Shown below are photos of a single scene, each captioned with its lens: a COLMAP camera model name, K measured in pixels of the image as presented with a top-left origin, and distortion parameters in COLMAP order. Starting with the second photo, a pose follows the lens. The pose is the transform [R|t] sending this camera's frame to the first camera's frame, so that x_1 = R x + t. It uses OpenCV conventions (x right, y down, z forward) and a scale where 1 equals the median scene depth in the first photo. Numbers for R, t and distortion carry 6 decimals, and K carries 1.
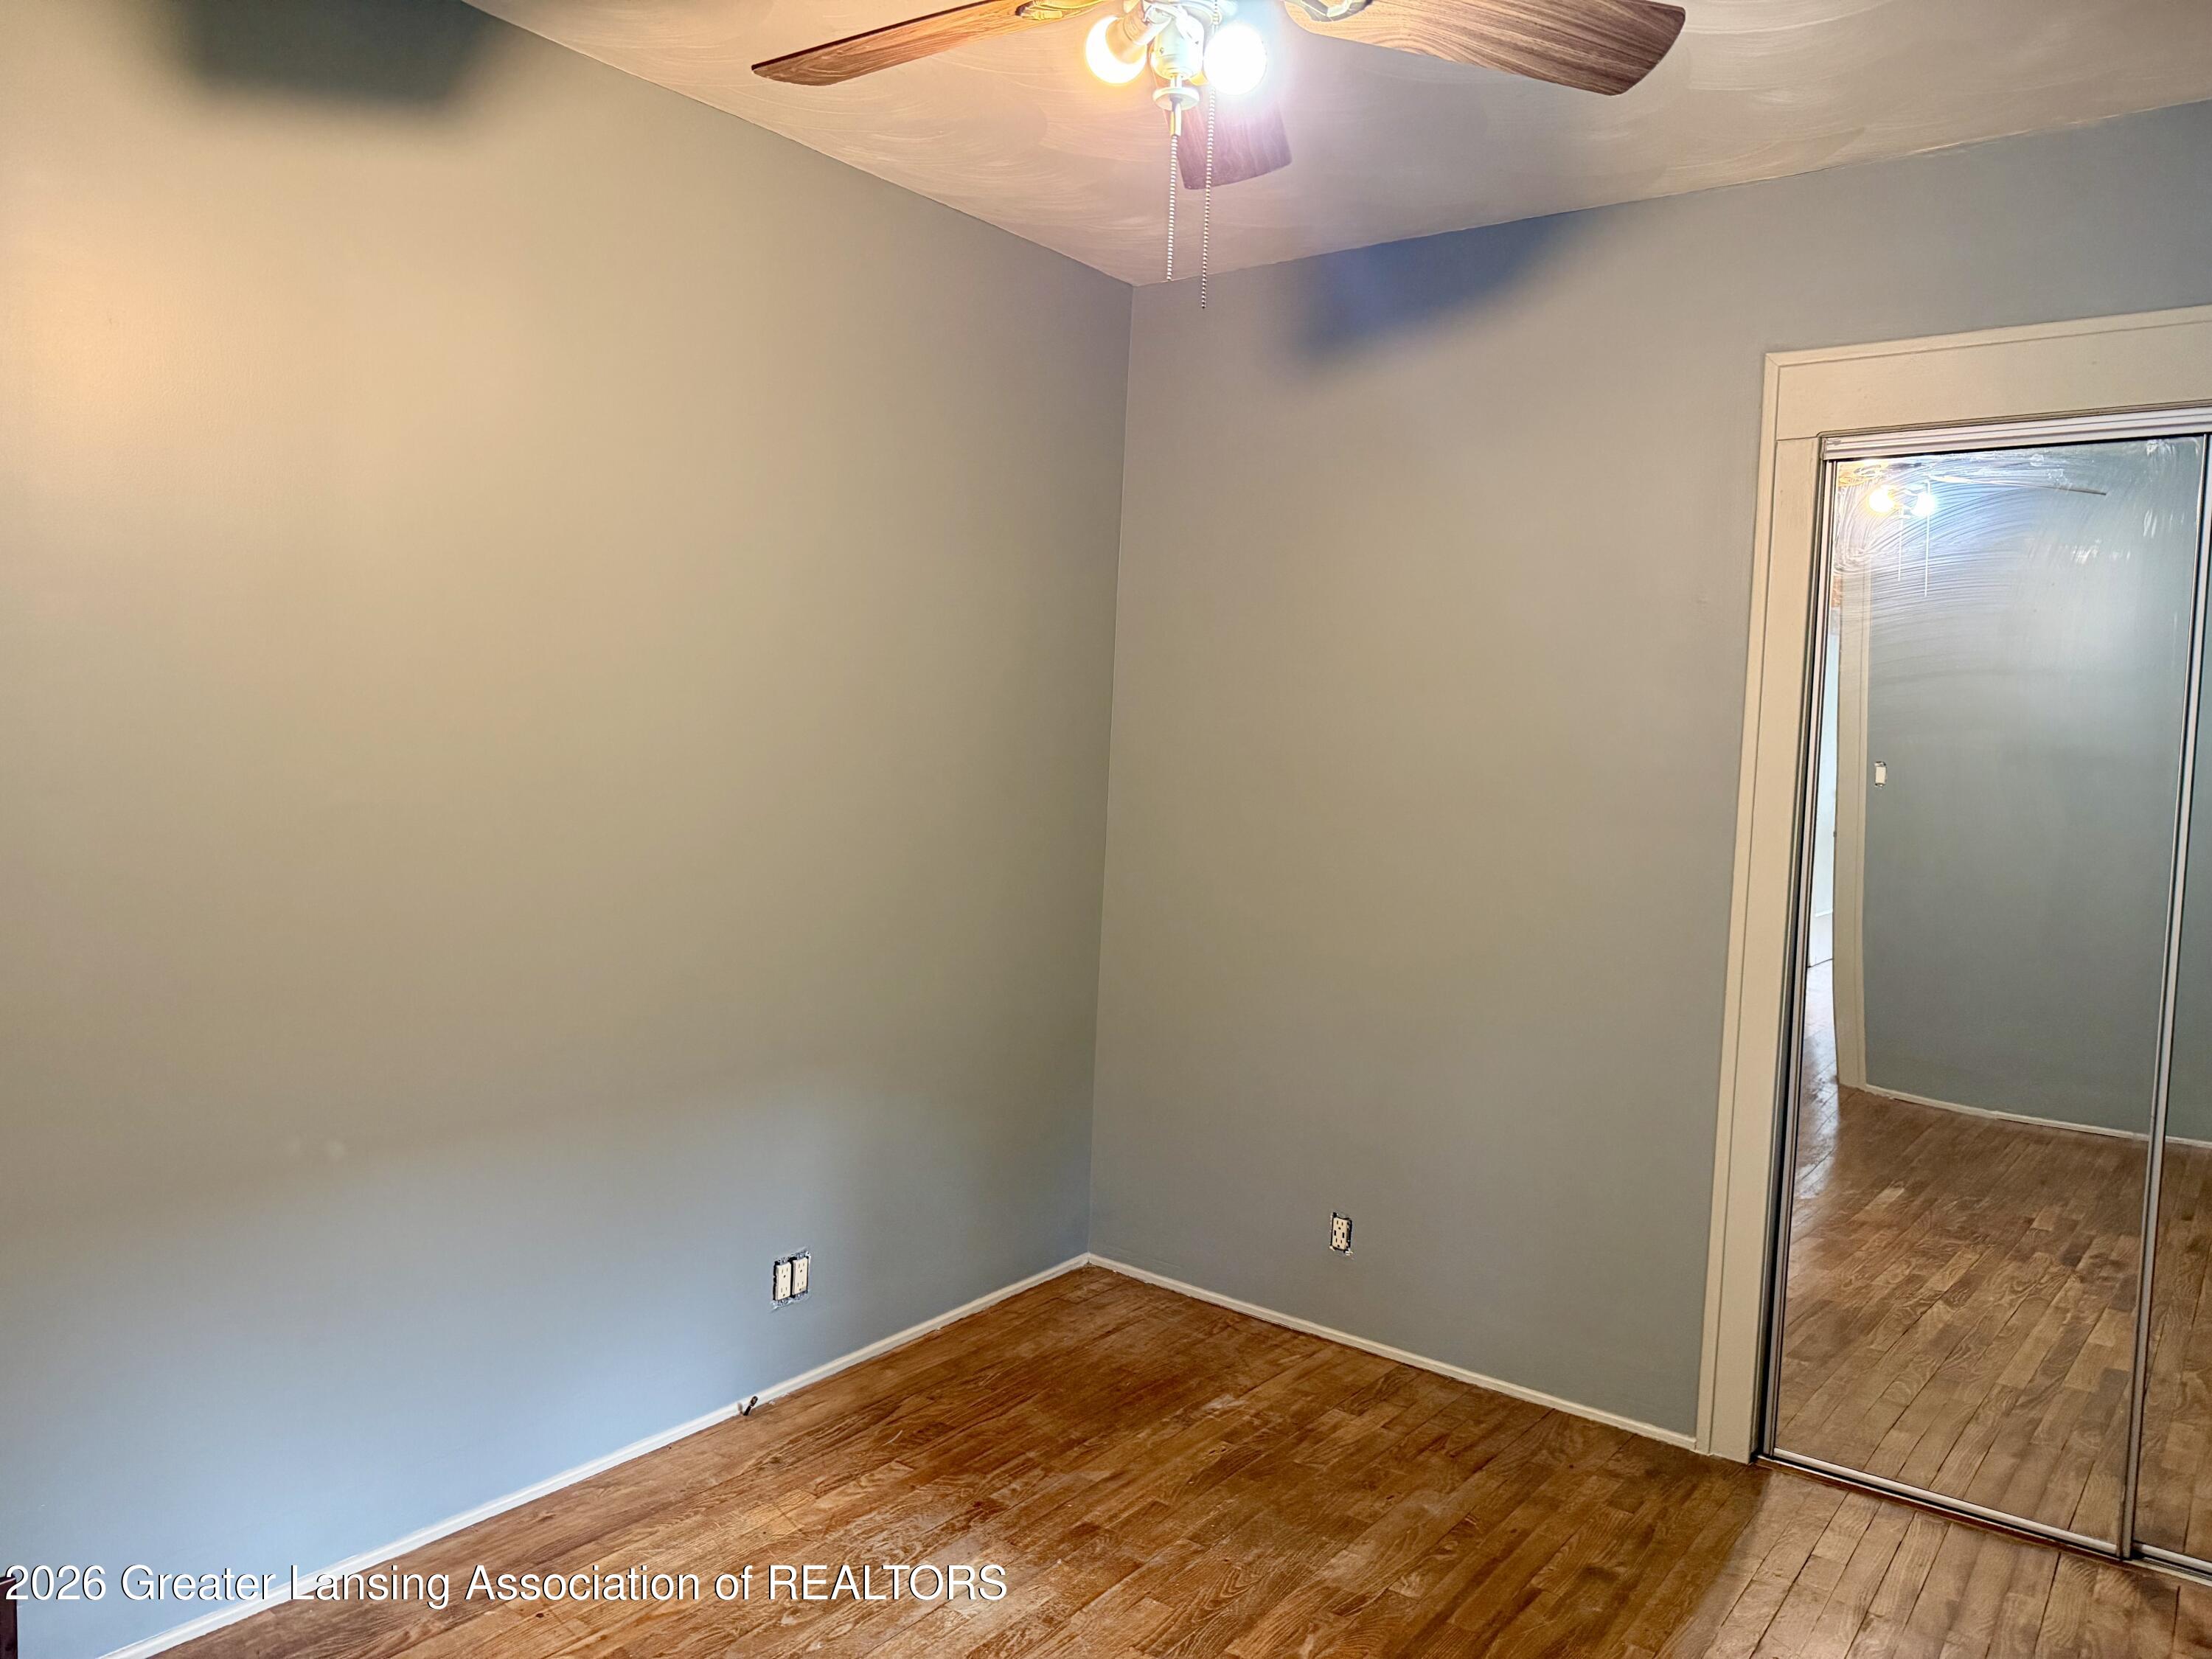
lens RADIAL K [[1599.6, 0, 1098.4], [0, 1599.6, 813.1], [0, 0, 1]] dist [0.059565, -0.037917]
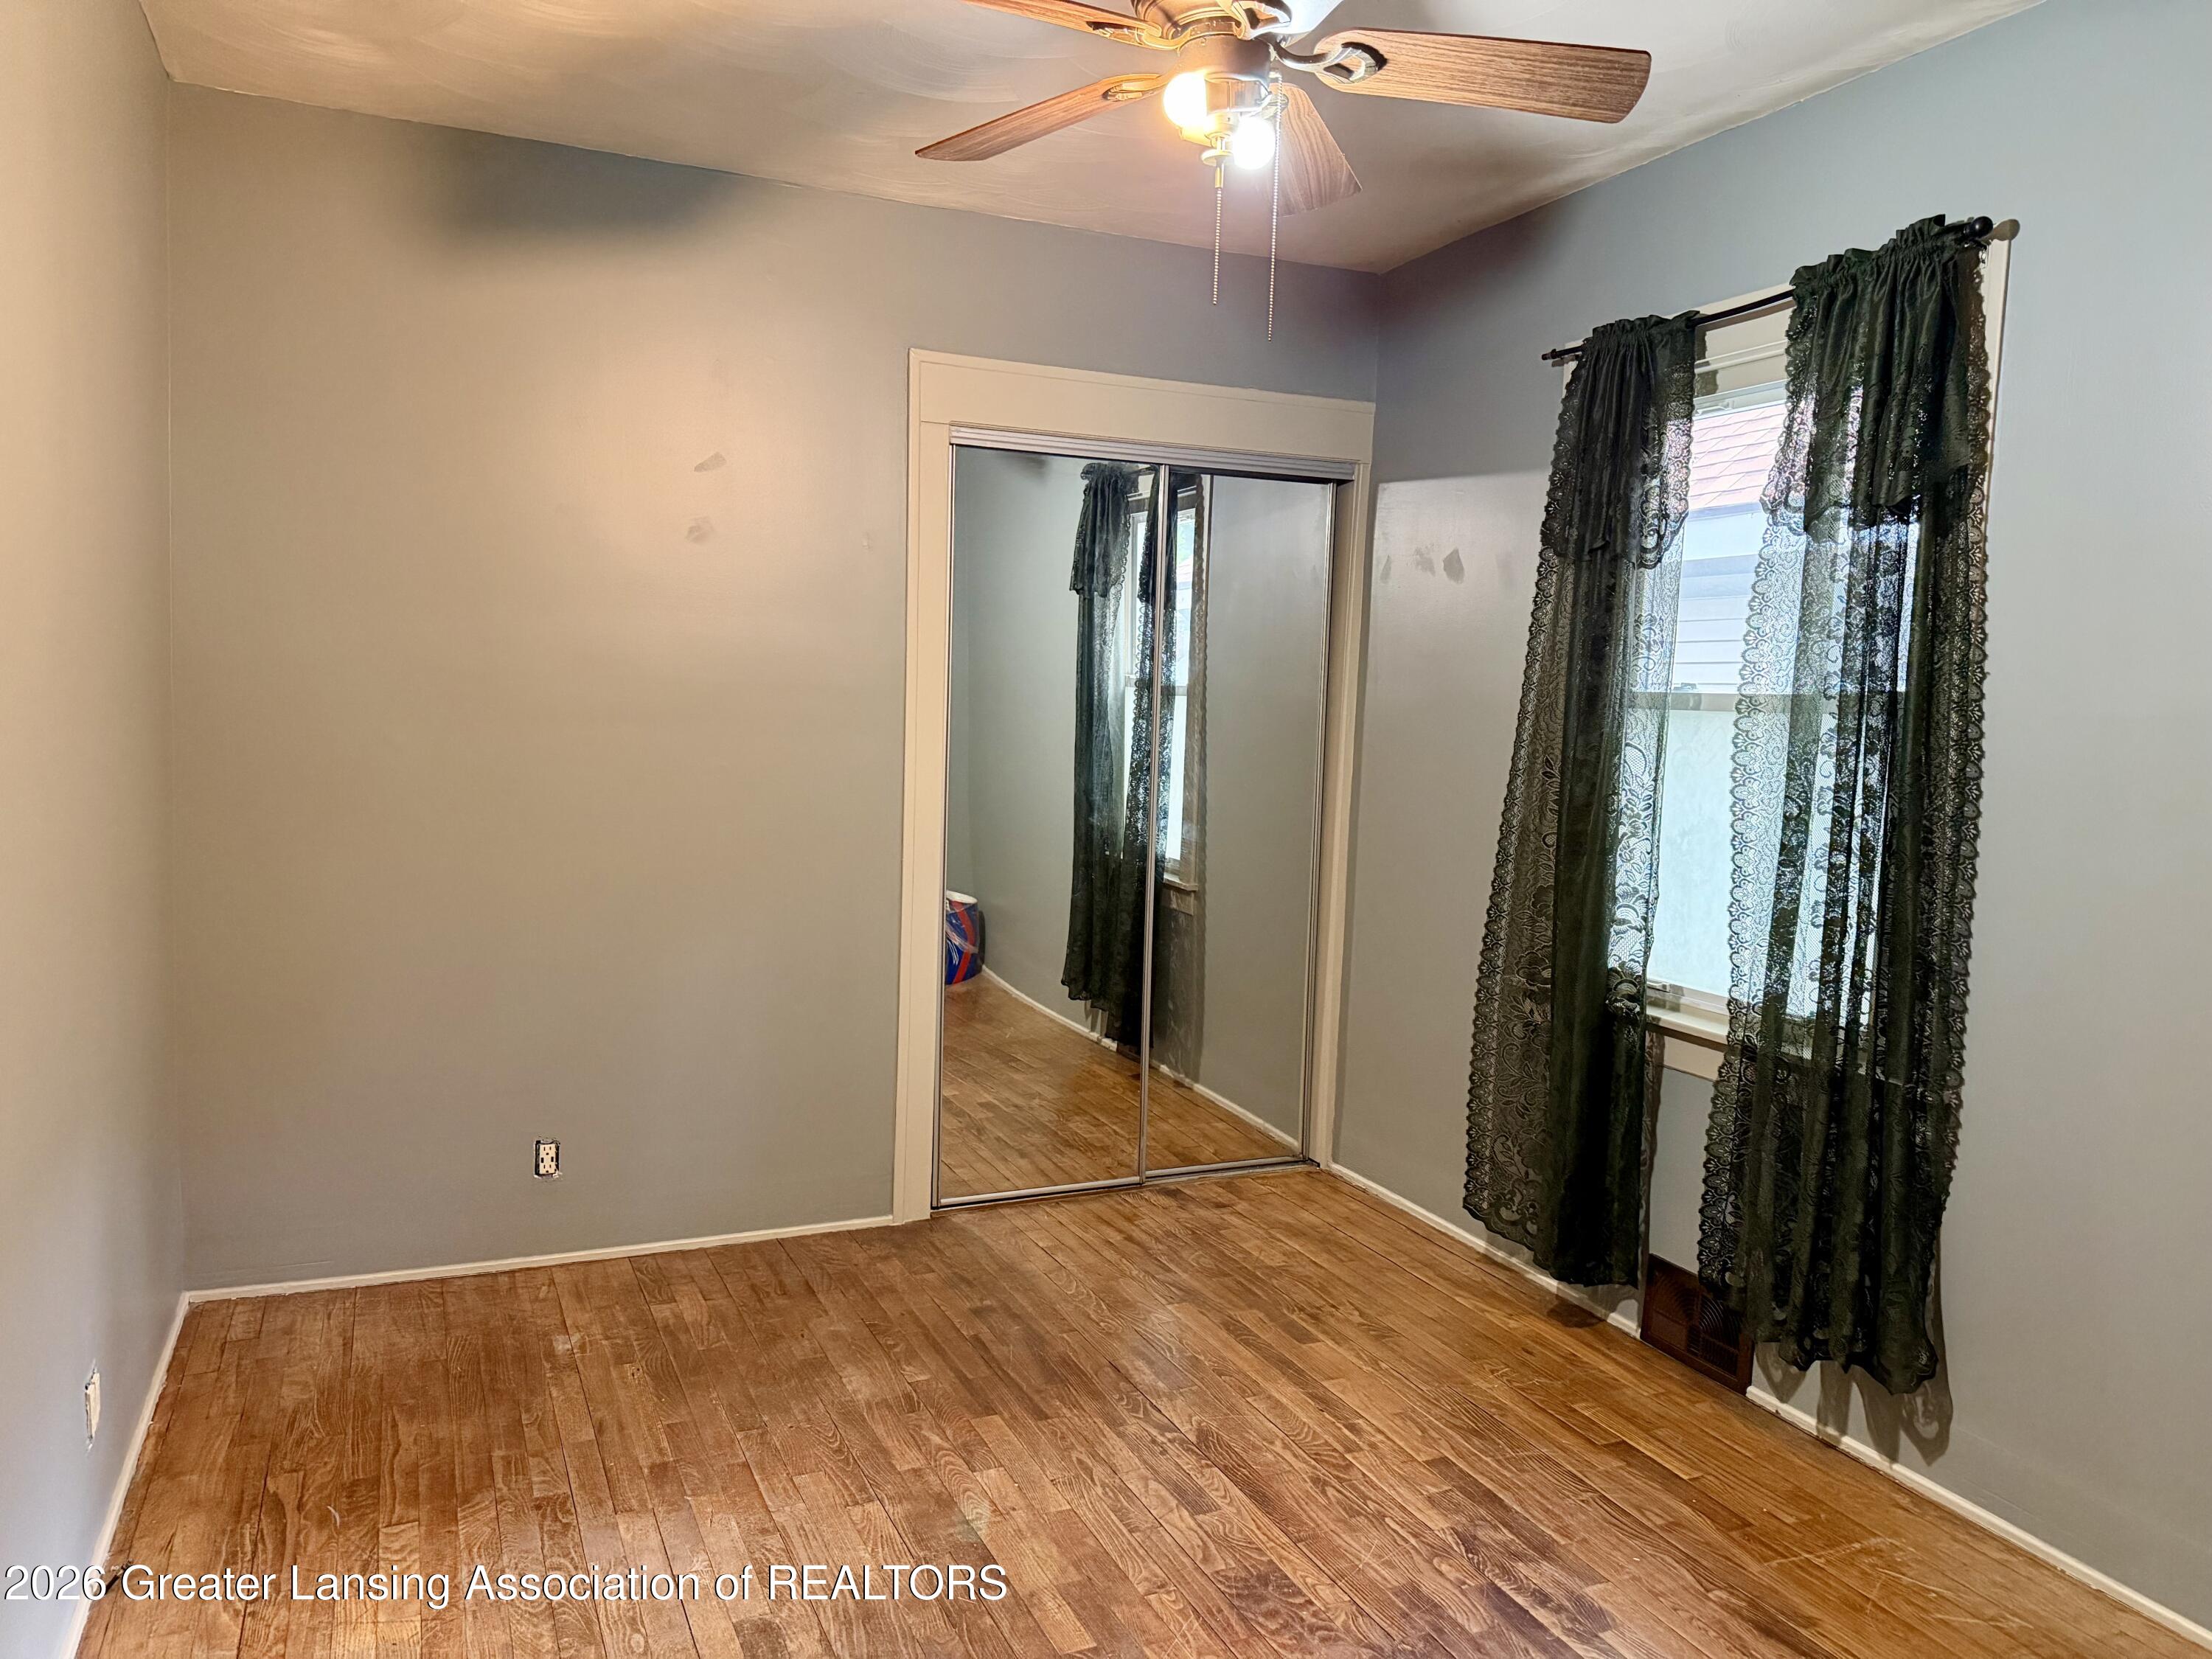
lens RADIAL K [[1599.6, 0, 1093.5], [0, 1599.6, 836.6], [0, 0, 1]] dist [0.059565, -0.037917]
pose [[0.496832, -0.106825, 0.861247, -0.598070], [0.039990, 0.994159, 0.100241, -0.026767], [-0.866925, -0.015361, 0.498202, 0.244883]]
